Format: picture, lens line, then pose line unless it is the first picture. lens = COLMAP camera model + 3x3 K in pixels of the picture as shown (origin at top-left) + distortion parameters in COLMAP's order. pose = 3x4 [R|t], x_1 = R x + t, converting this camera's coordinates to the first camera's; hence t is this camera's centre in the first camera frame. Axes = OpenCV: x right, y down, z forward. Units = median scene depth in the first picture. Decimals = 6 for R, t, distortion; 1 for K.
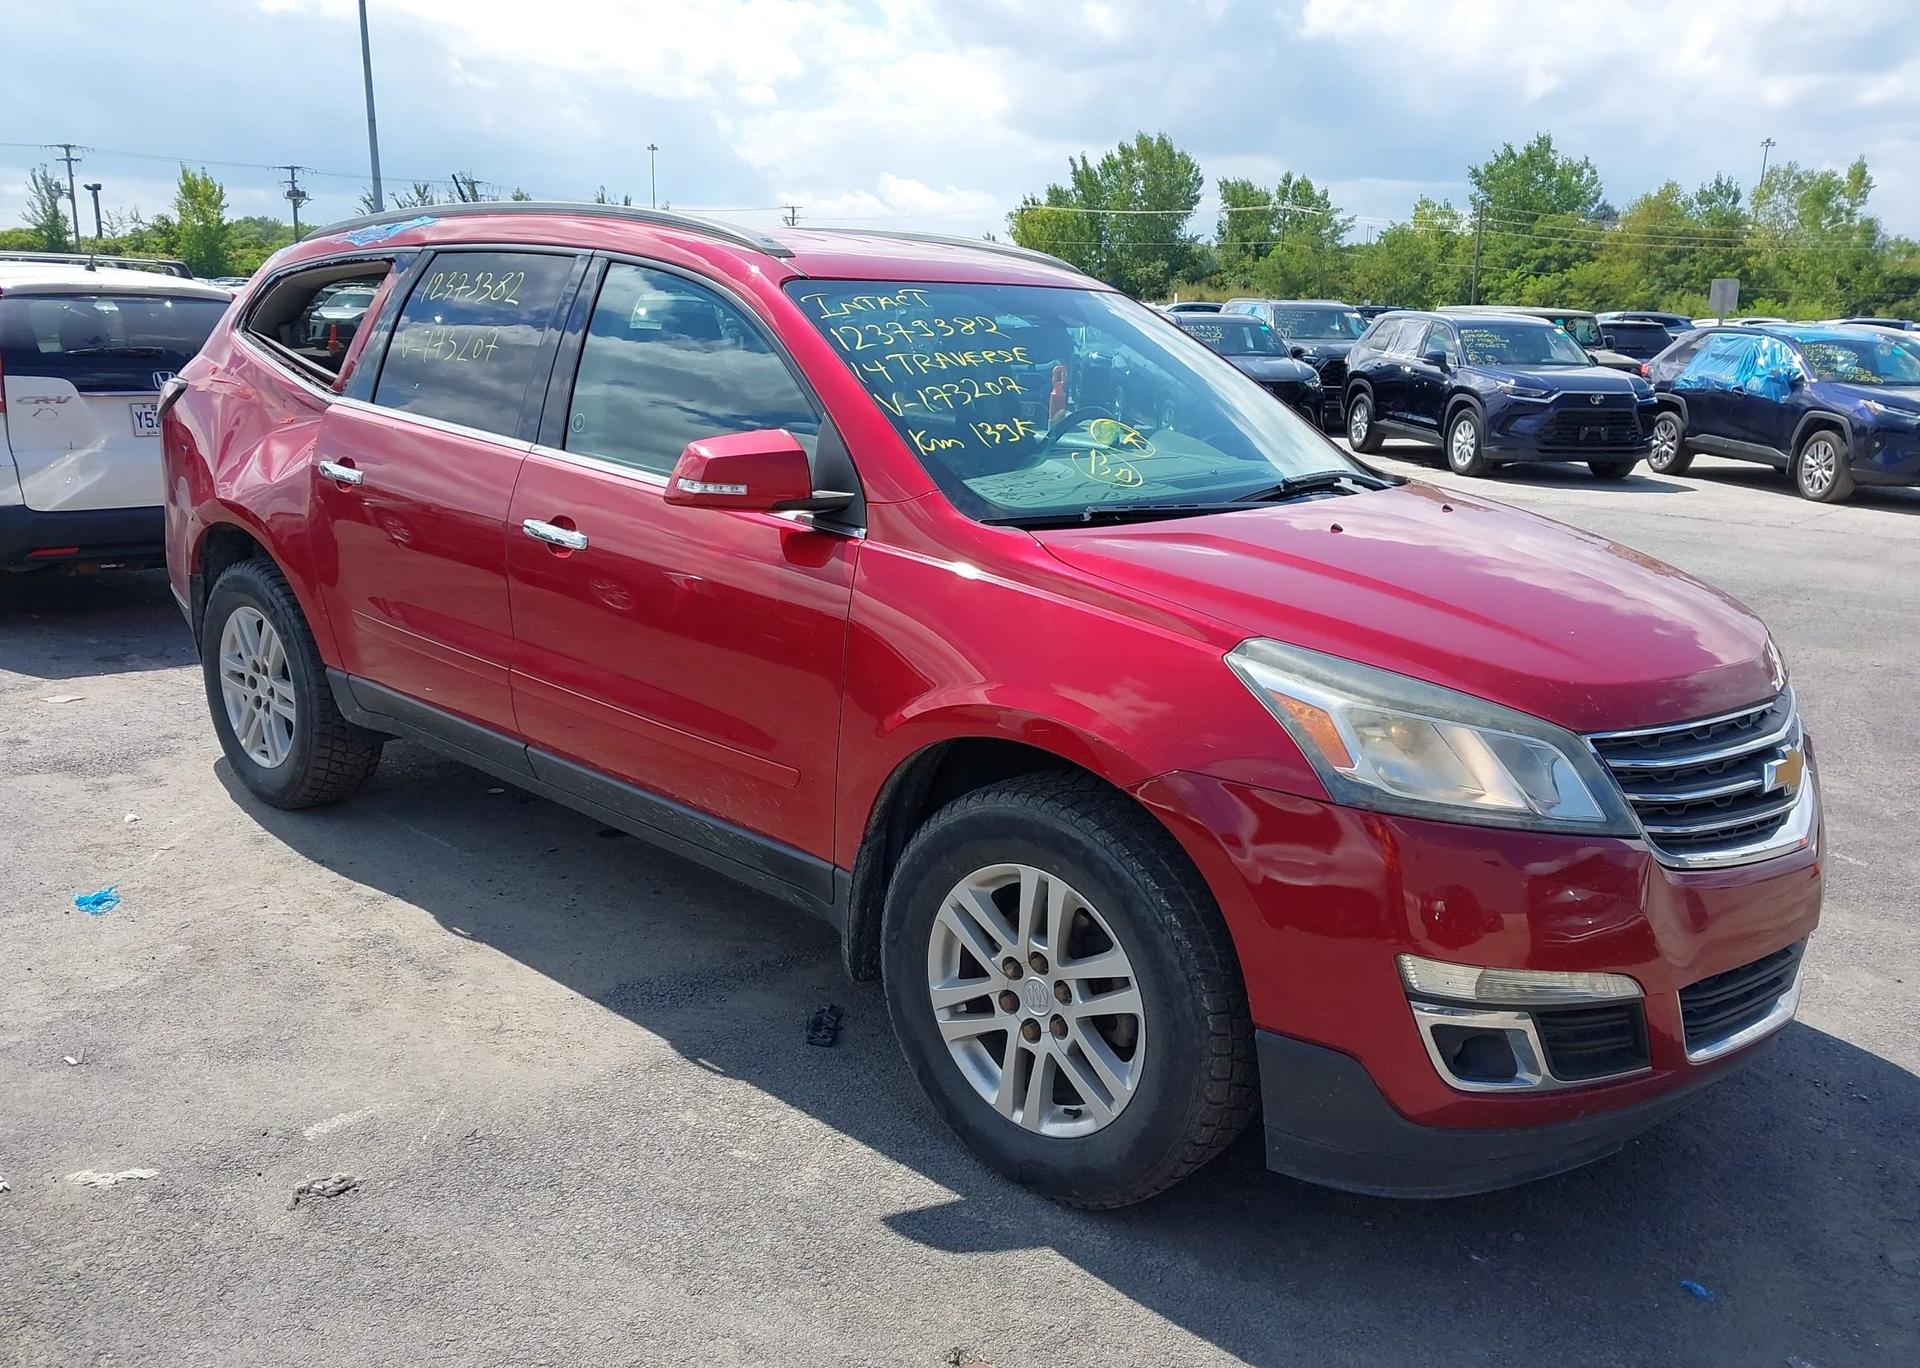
lens RADIAL K [[1521.6, 0, 951.9], [0, 1521.6, 694.1], [0, 0, 1]] dist [0.009547, -0.009403]
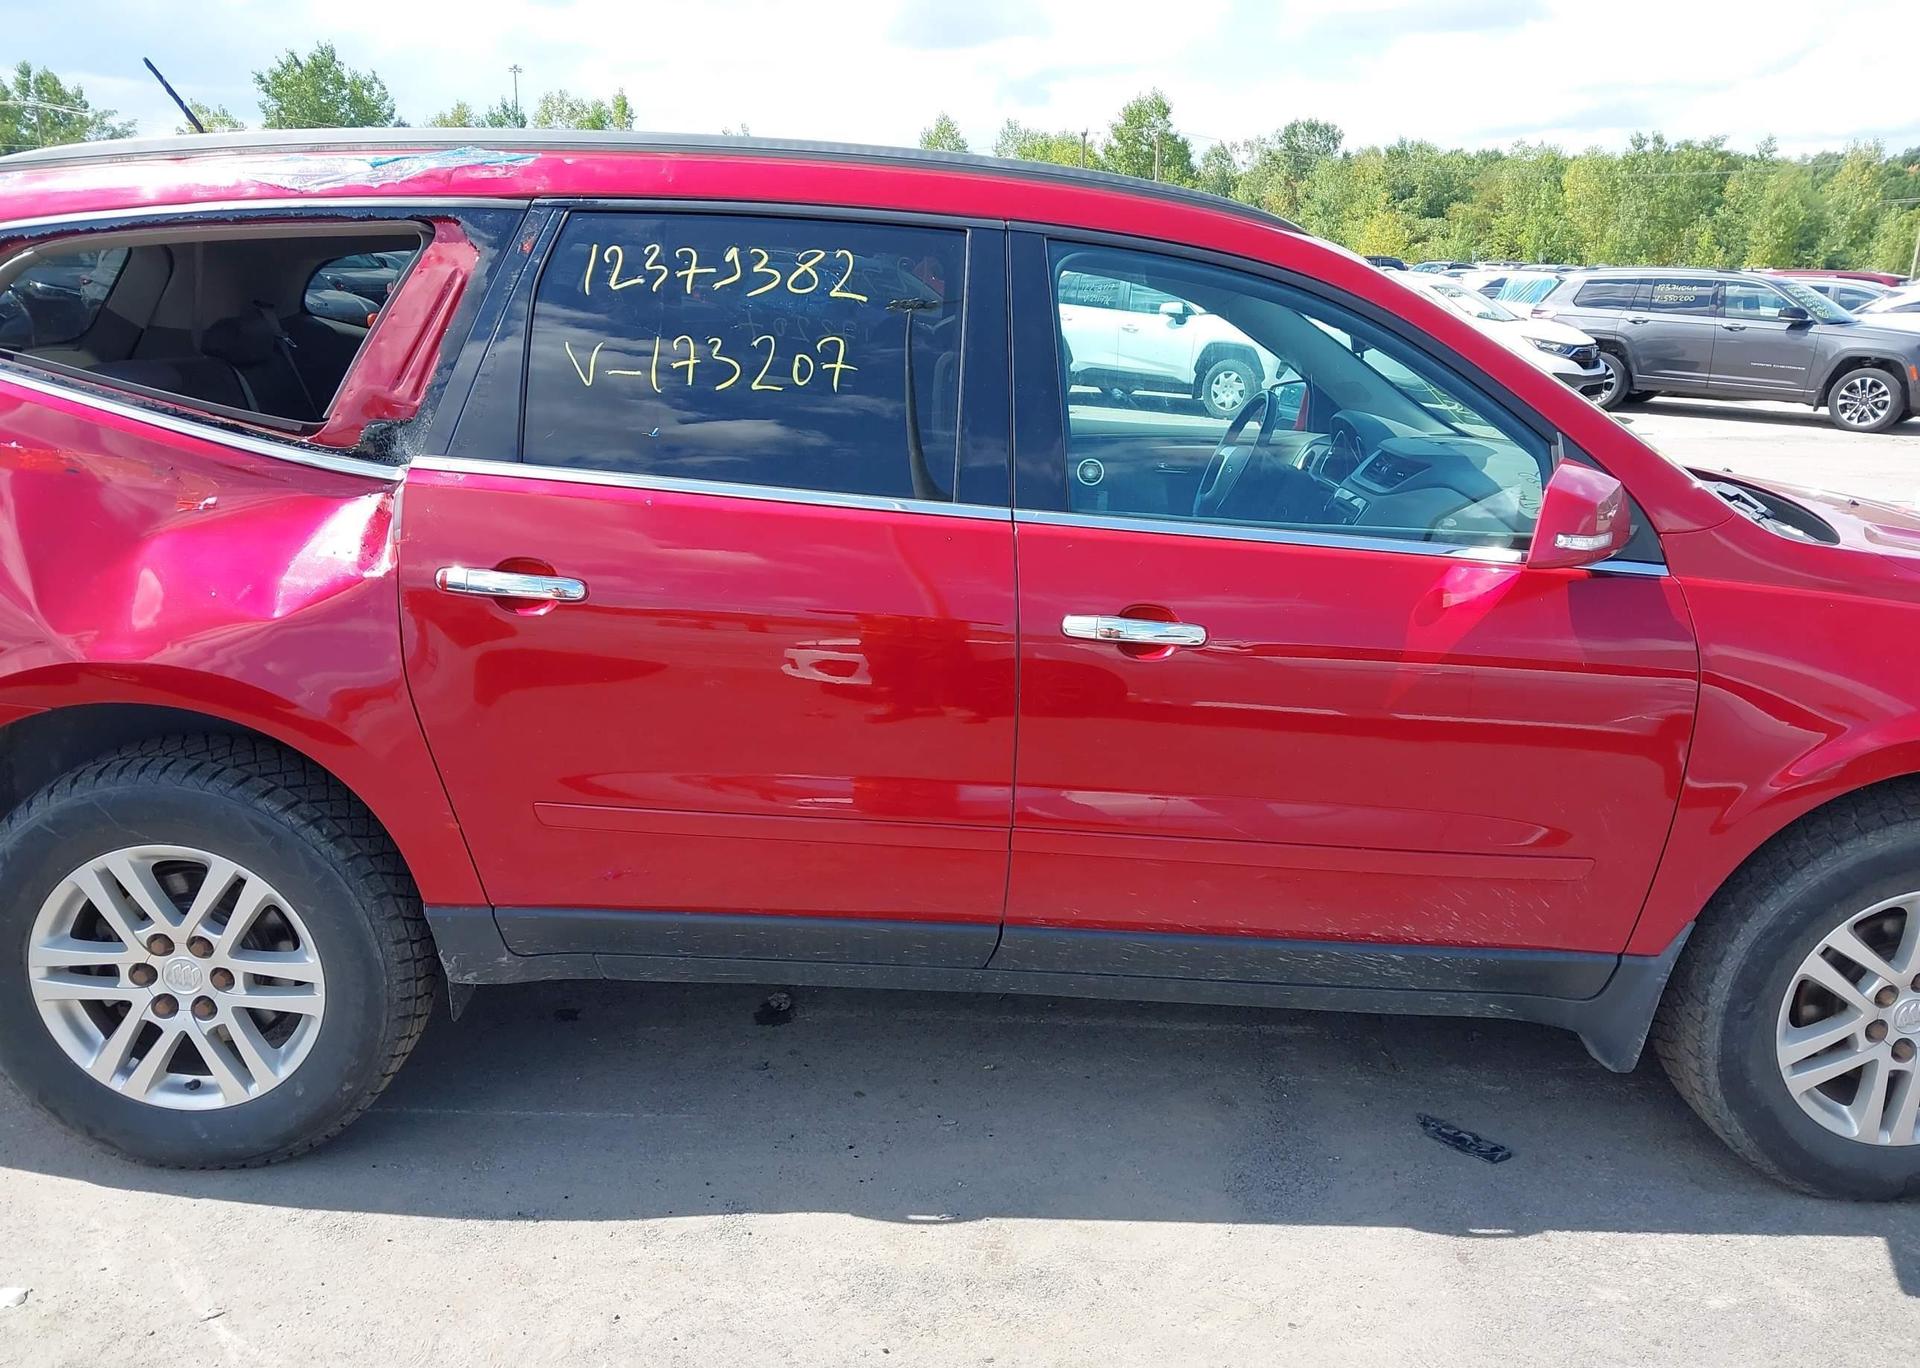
lens RADIAL K [[1521.6, 0, 951.9], [0, 1521.6, 694.1], [0, 0, 1]] dist [0.009547, -0.009403]
pose [[0.738814, -0.191622, 0.646092, -0.714975], [0.158268, 0.981245, 0.110043, -0.151528], [-0.655061, 0.020955, 0.755285, 0.467119]]
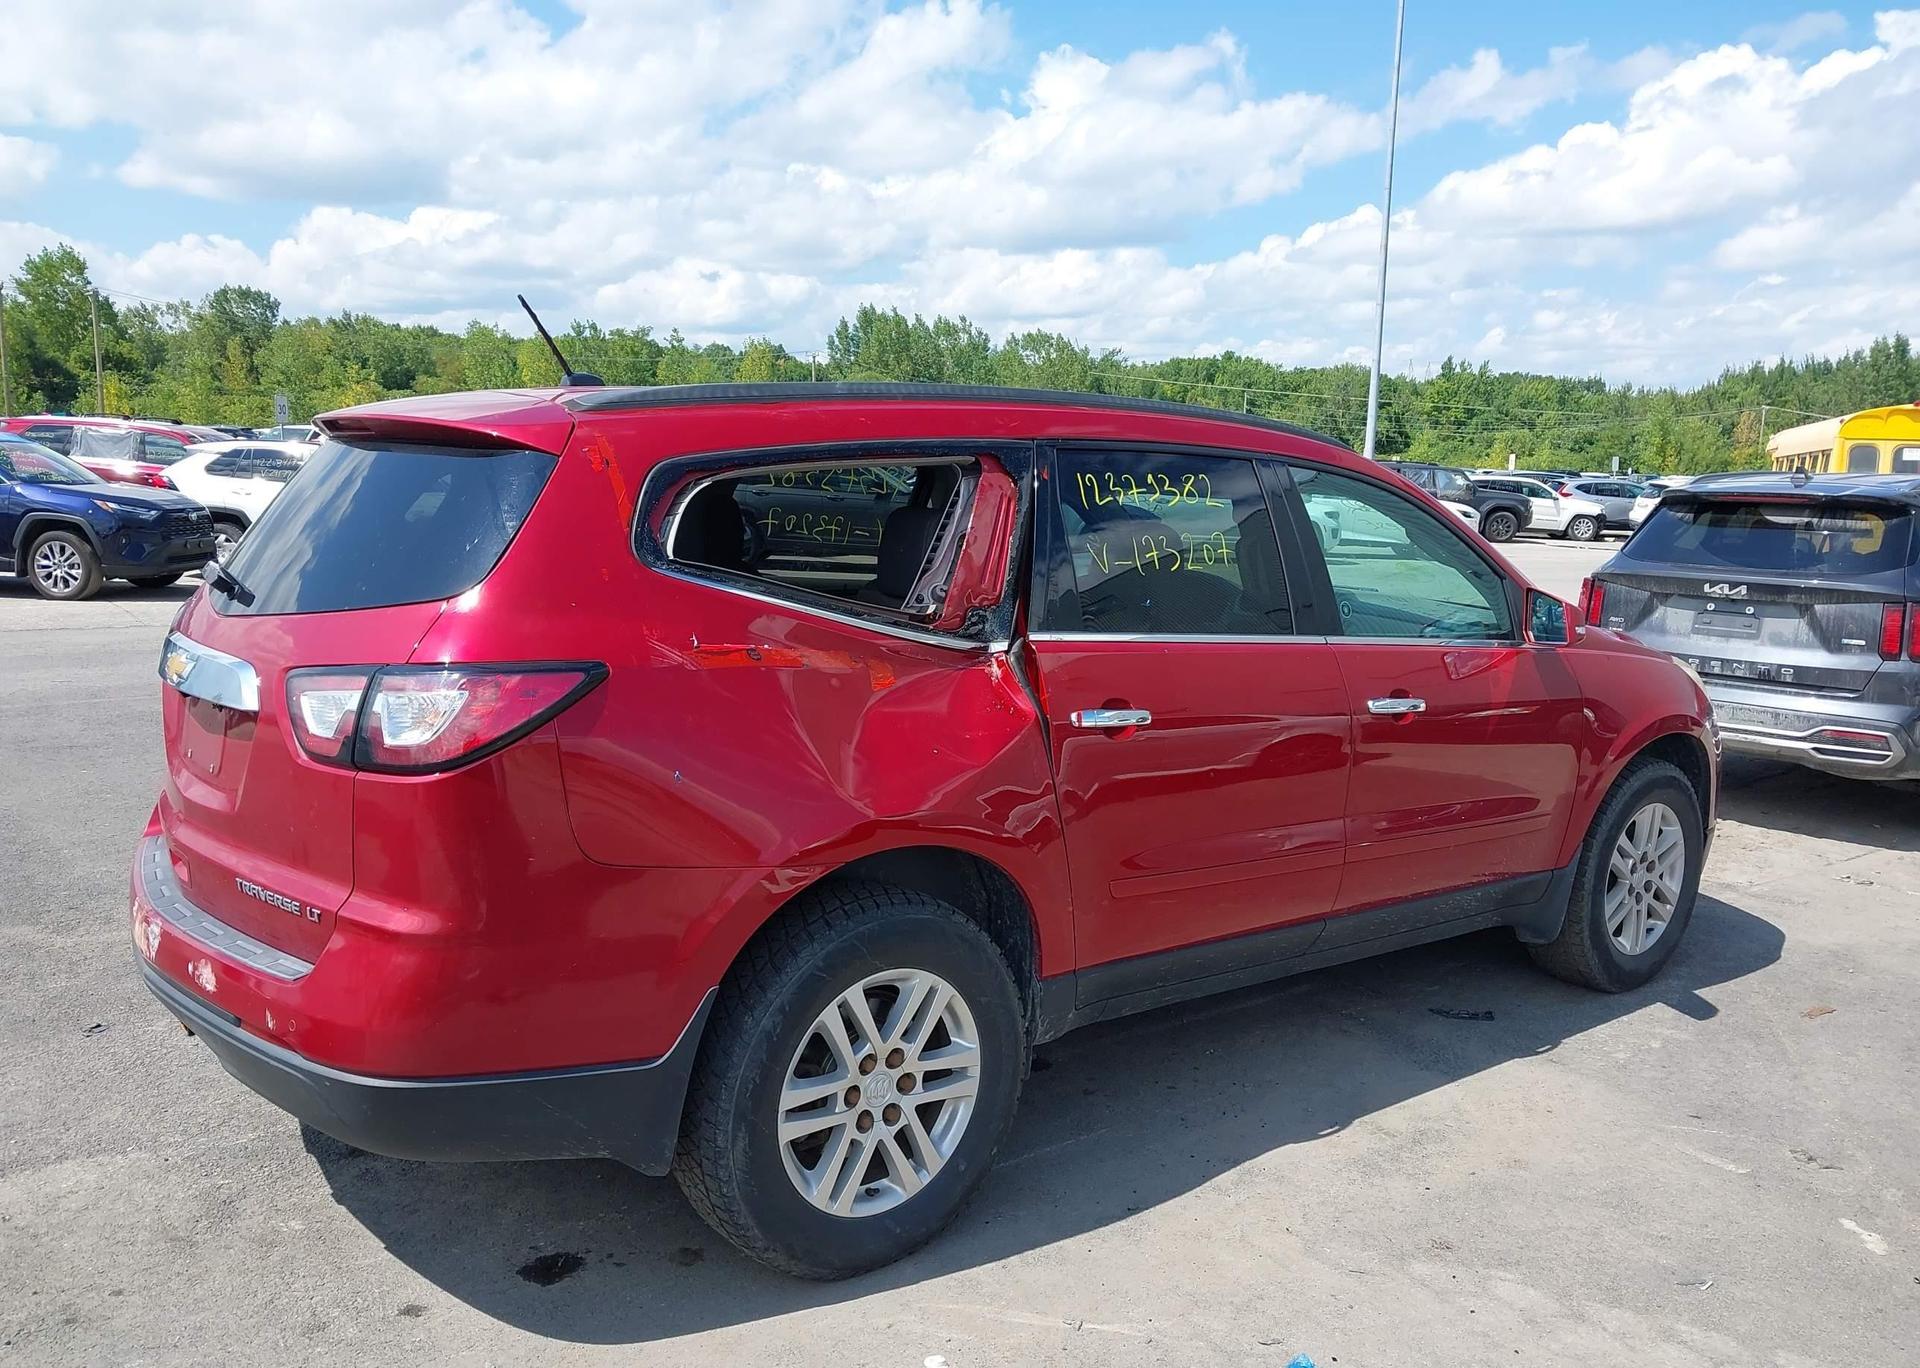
lens RADIAL K [[1514.9, 0, 951.4], [0, 1514.9, 688.7], [0, 0, 1]] dist [0.009188, -0.007487]
pose [[0.173743, -0.166908, 0.970544, -1.273440], [0.212599, 0.968650, 0.128524, -0.300388], [-0.961569, 0.184006, 0.203781, 0.981649]]
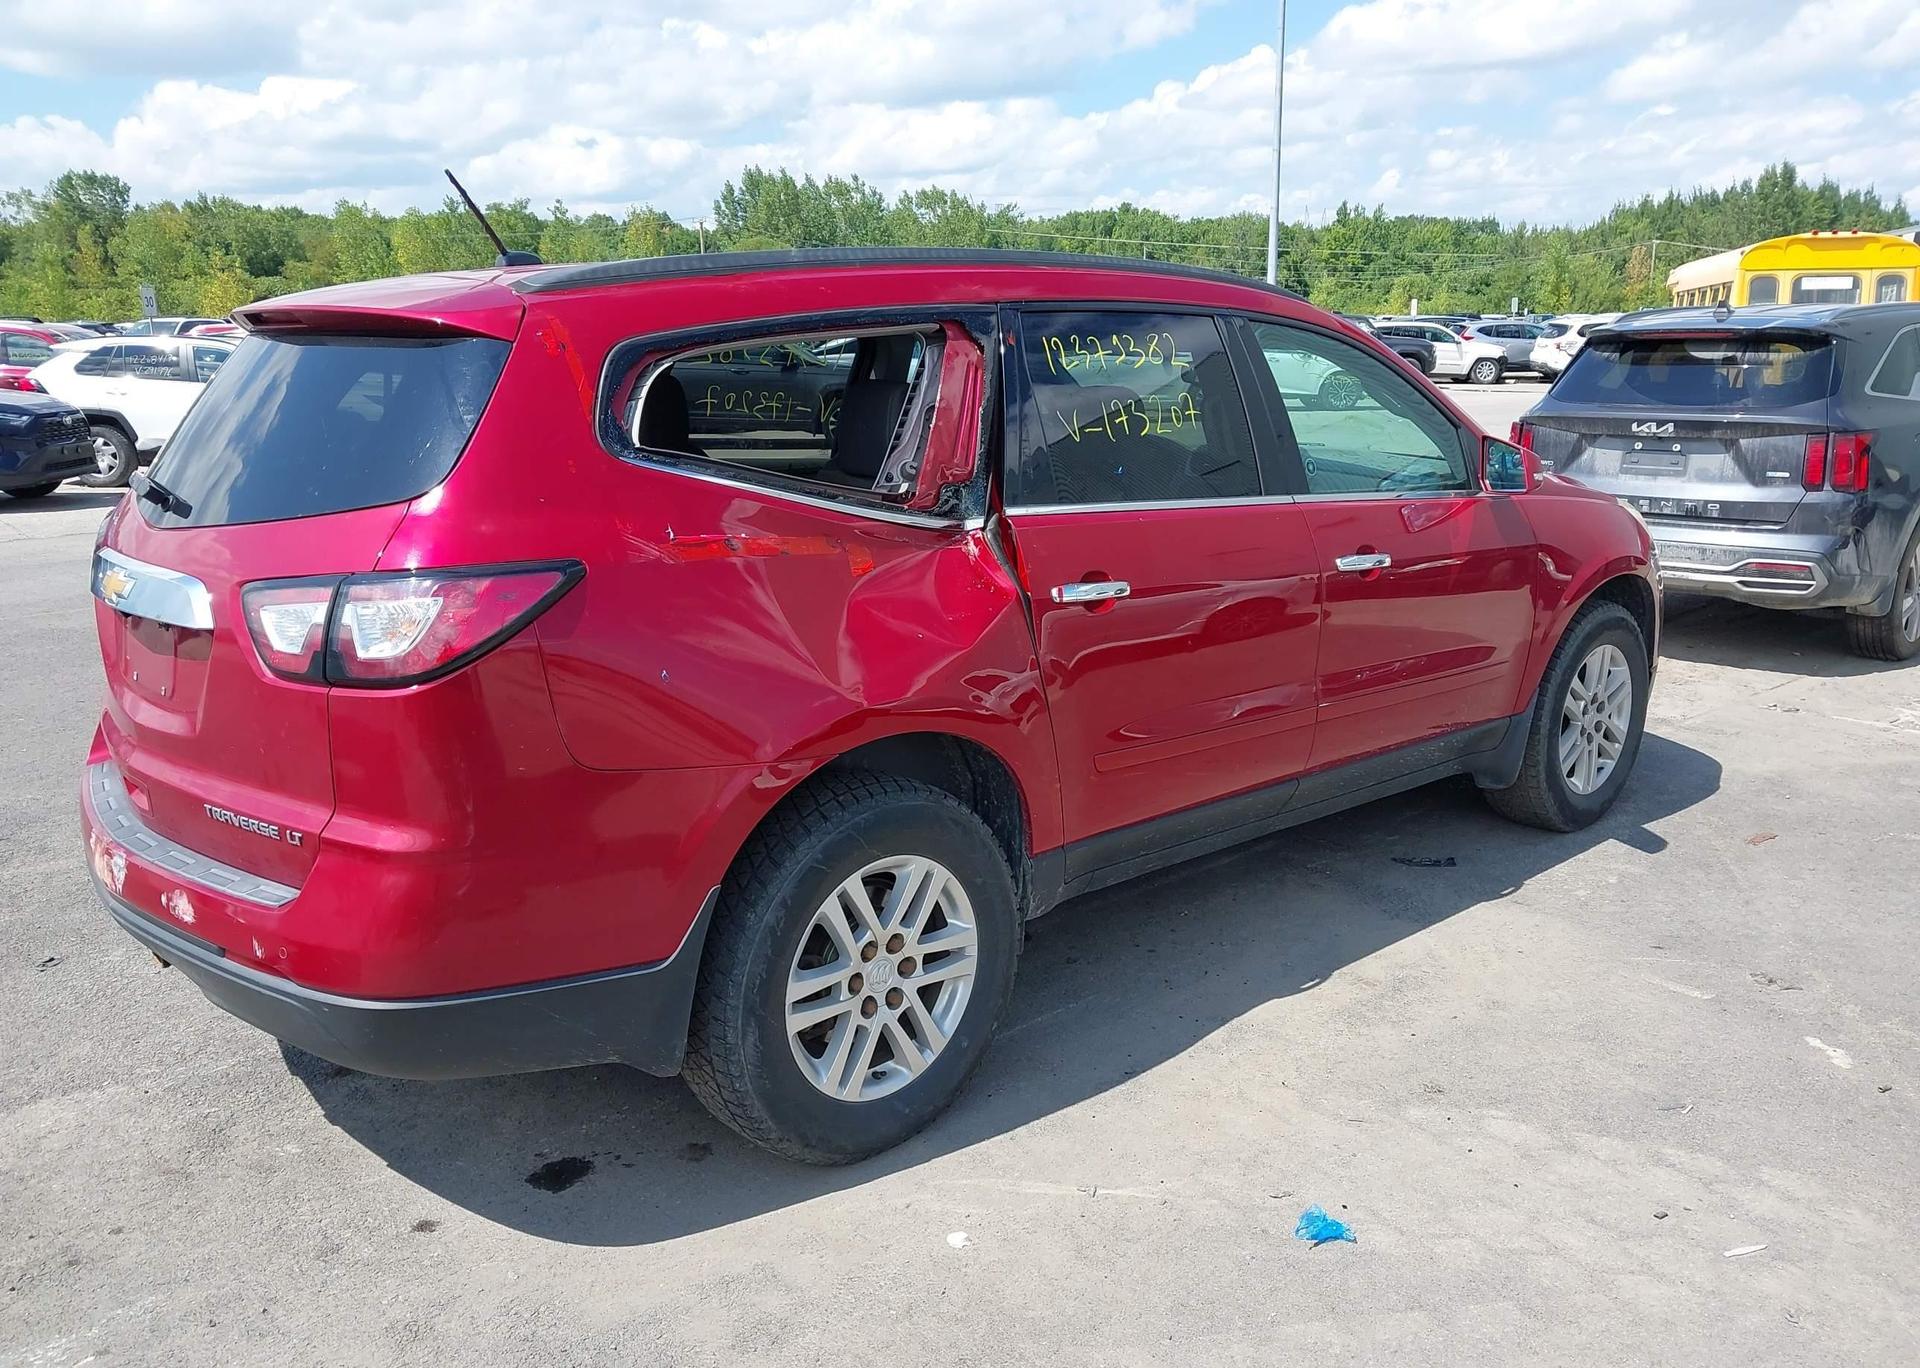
lens RADIAL K [[1515.2, 0, 952.7], [0, 1515.2, 689.2], [0, 0, 1]] dist [0.025388, -0.031498]
pose [[0.107098, -0.256414, 0.960615, -1.262655], [0.251598, 0.941715, 0.223319, -0.310996], [-0.961888, 0.217772, 0.165369, 1.018677]]
